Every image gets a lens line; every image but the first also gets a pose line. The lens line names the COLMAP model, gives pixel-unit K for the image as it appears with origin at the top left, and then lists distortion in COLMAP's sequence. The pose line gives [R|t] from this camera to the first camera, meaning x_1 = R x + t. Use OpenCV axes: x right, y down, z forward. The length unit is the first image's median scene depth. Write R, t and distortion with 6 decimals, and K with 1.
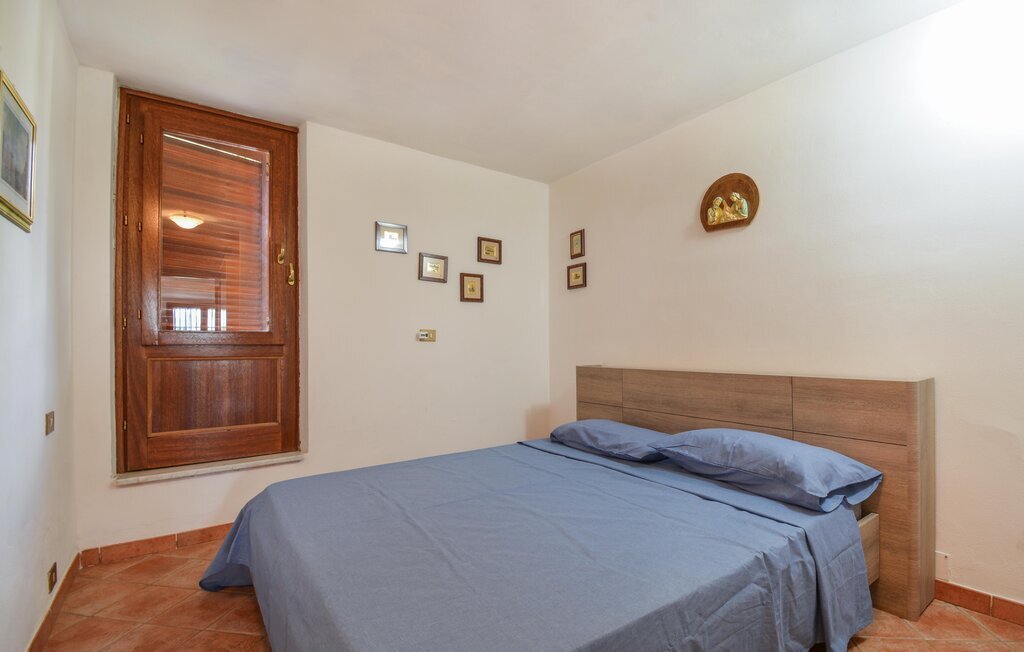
lens RADIAL K [[447.7, 0, 513.2], [0, 447.7, 344.2], [0, 0, 1]] dist [-0.000011, -0.000002]
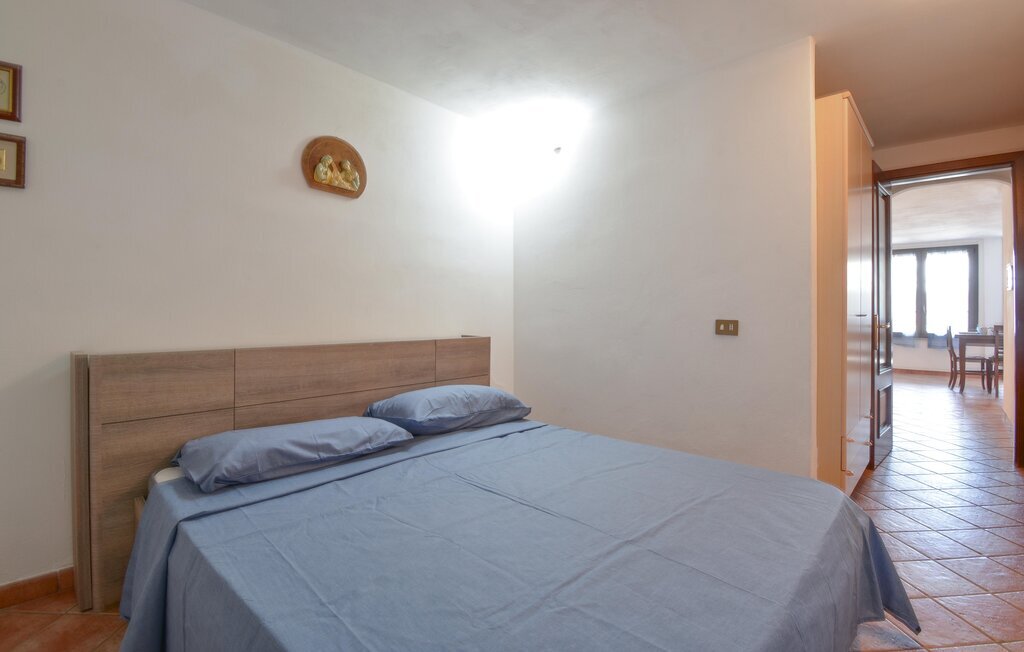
lens RADIAL K [[477.2, 0, 513.5], [0, 477.2, 315.4], [0, 0, 1]] dist [-0.003619, -0.000557]
pose [[-0.197254, 0.002847, 0.980348, -0.628630], [-0.002665, 0.999991, -0.003440, 0.005817], [-0.980349, -0.003291, -0.197244, 0.869684]]
